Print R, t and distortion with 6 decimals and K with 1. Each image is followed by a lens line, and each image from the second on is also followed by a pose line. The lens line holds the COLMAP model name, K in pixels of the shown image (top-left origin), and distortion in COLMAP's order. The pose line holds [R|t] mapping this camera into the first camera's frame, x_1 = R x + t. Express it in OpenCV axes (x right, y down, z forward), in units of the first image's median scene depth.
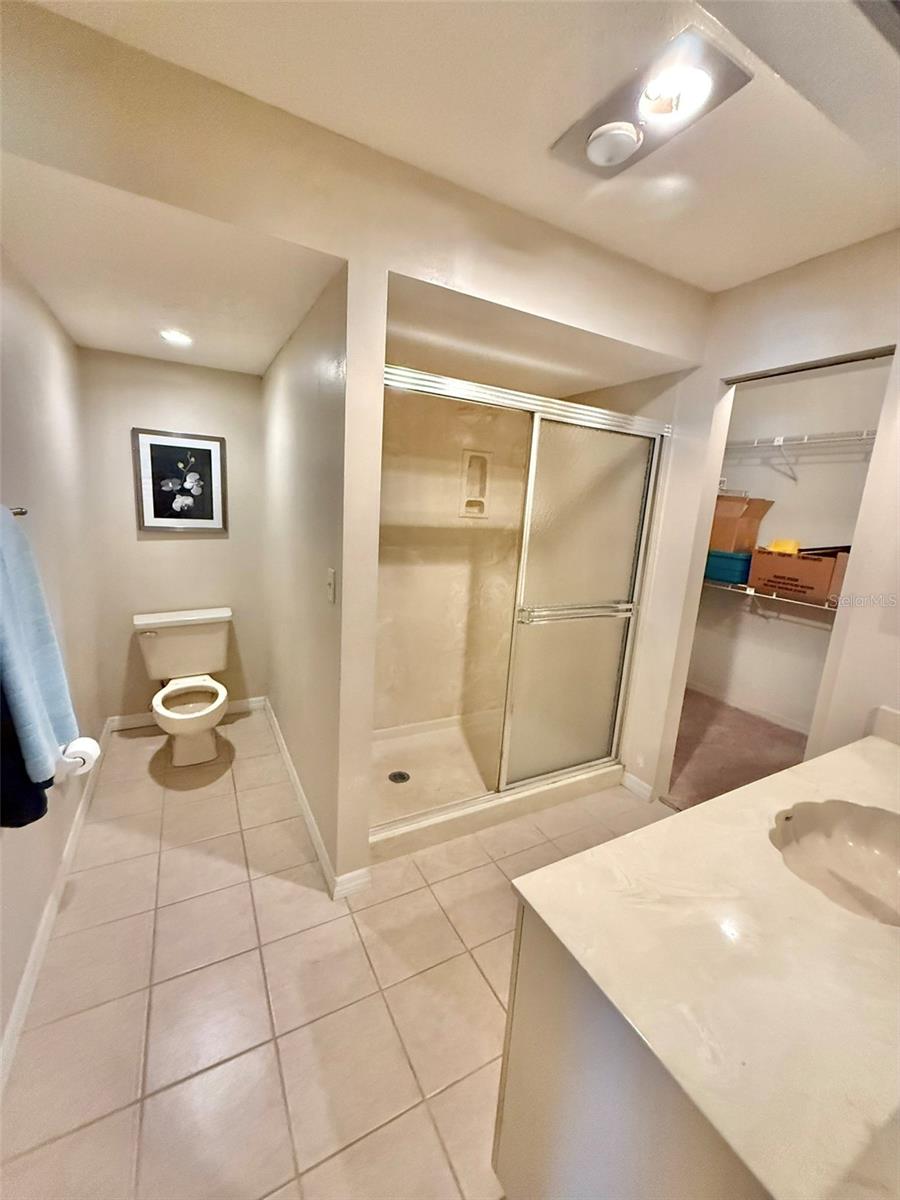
lens RADIAL K [[478.3, 0, 450.8], [0, 478.3, 599.6], [0, 0, 1]] dist [0.004587, -0.000899]
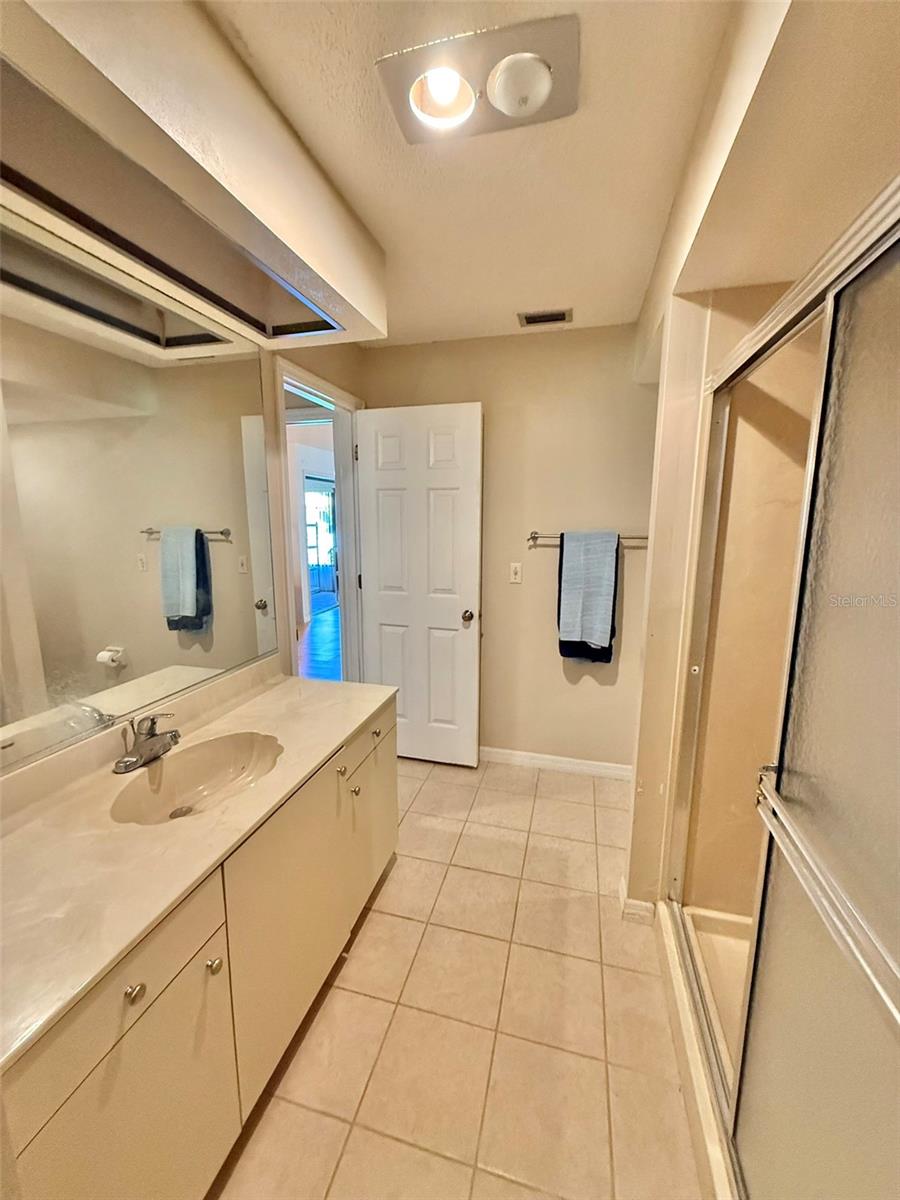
lens RADIAL K [[478.3, 0, 450.7], [0, 478.3, 590.2], [0, 0, 1]] dist [0.004587, -0.000899]
pose [[-0.687001, 0.051335, -0.724841, 0.878033], [-0.190684, 0.949809, 0.247997, -0.249788], [0.701191, 0.308590, -0.642731, 1.382040]]
